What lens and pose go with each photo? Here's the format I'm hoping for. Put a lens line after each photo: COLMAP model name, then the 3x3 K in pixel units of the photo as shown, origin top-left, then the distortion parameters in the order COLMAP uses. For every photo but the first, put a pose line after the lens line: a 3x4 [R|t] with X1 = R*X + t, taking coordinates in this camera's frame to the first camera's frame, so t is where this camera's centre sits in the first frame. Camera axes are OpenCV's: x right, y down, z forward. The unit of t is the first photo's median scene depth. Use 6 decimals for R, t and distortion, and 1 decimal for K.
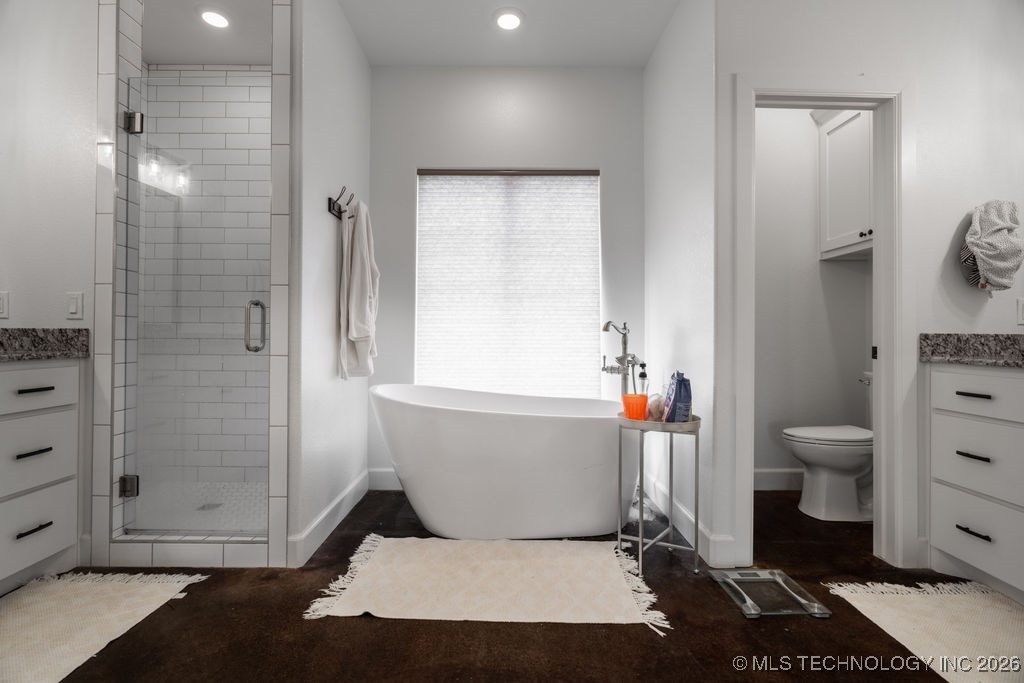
lens RADIAL K [[463.7, 0, 507.4], [0, 463.7, 335.8], [0, 0, 1]] dist [-0.007327, 0.001398]
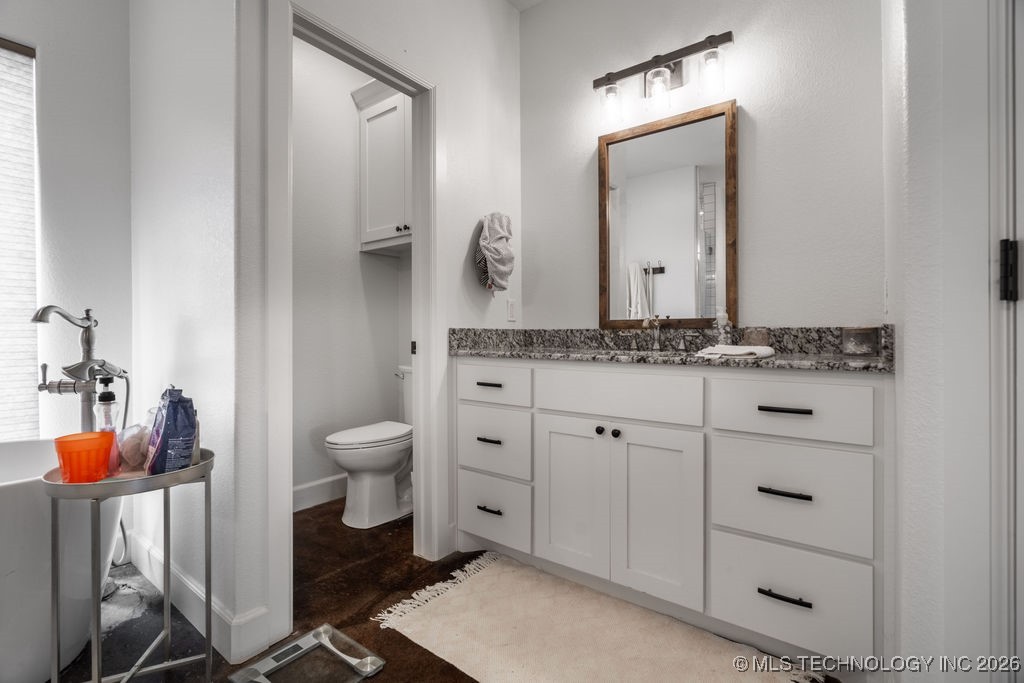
lens RADIAL K [[470.6, 0, 515.7], [0, 470.6, 335.5], [0, 0, 1]] dist [-0.006771, 0.001216]
pose [[0.597974, -0.007810, 0.801478, 0.136849], [0.000691, 0.999957, 0.009229, 0.002184], [-0.801515, -0.004964, 0.597954, 0.248345]]
